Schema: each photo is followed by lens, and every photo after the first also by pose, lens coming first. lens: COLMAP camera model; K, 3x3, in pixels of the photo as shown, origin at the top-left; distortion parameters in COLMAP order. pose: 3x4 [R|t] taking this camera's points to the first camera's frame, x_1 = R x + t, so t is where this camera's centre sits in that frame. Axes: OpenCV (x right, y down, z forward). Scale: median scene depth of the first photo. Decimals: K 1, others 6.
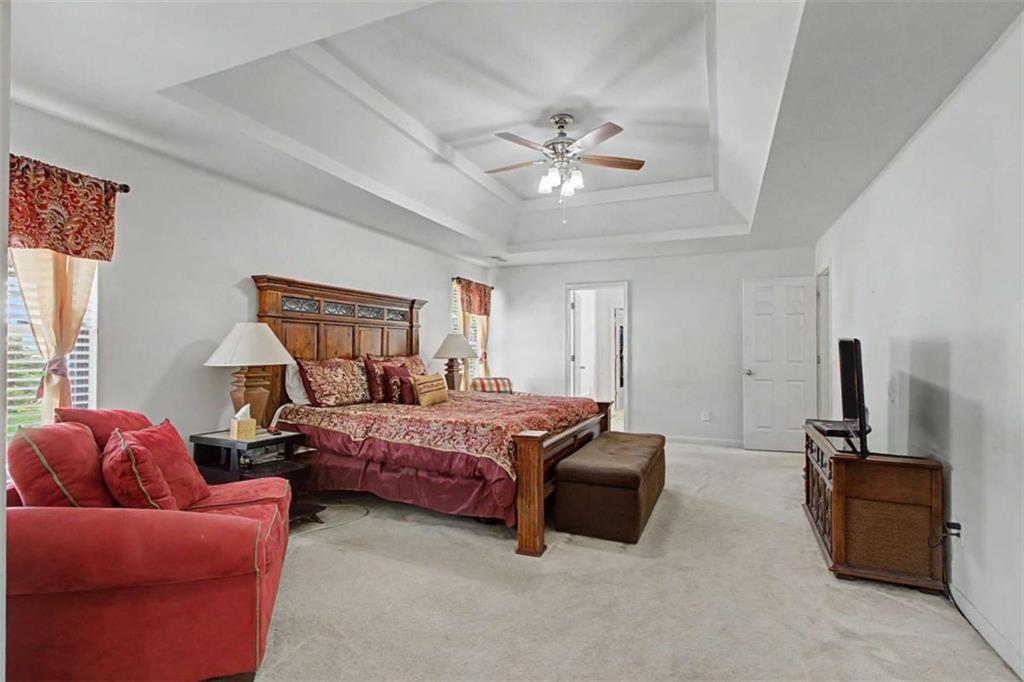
lens RADIAL K [[514.2, 0, 479.6], [0, 514.2, 352.2], [0, 0, 1]] dist [-0.000364, 0.000092]
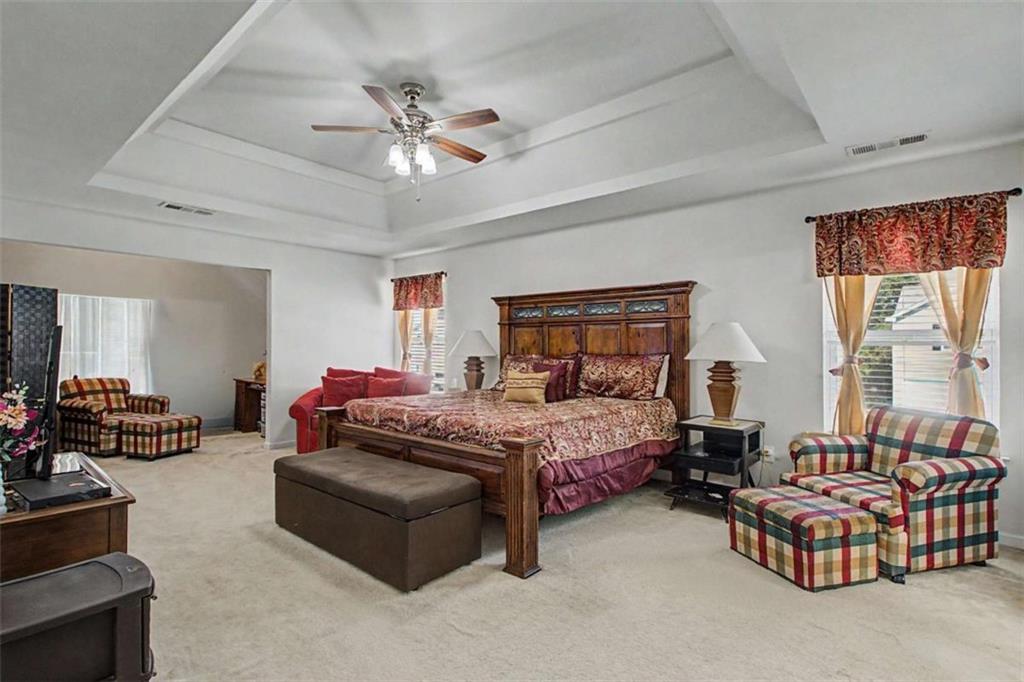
lens RADIAL K [[485.8, 0, 511.1], [0, 485.8, 343.7], [0, 0, 1]] dist [0.002341, 0.000477]
pose [[-0.262746, -0.013307, -0.964773, 1.251818], [-0.005681, 0.999909, -0.012245, 0.003985], [0.964848, 0.002263, -0.262798, 1.868530]]
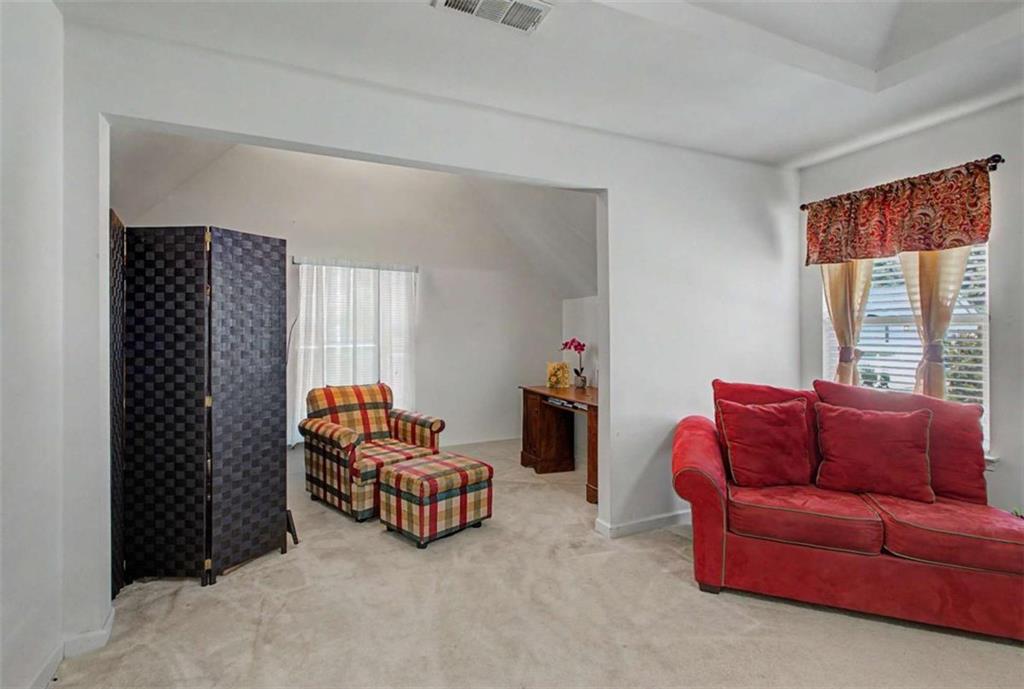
lens RADIAL K [[476.7, 0, 512.0], [0, 476.7, 344.5], [0, 0, 1]] dist [-0.021932, -0.000070]
pose [[-0.644855, 0.007417, -0.764269, 0.496155], [-0.002580, 0.999926, 0.011881, 0.000652], [0.764300, 0.009633, -0.644789, 0.896228]]
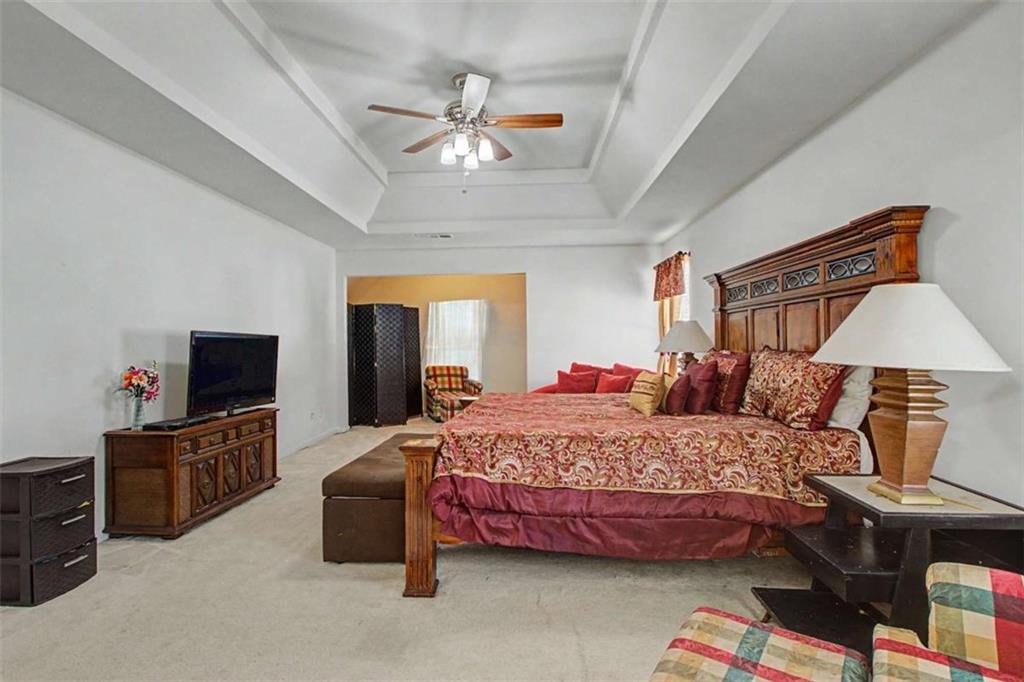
lens RADIAL K [[500.6, 0, 509.5], [0, 500.6, 344.5], [0, 0, 1]] dist [-0.000427, 0.000035]
pose [[-0.918913, -0.004222, -0.394438, 0.577080], [-0.004878, 0.999988, 0.000662, 0.006371], [0.394430, 0.002533, -0.918922, 2.459247]]
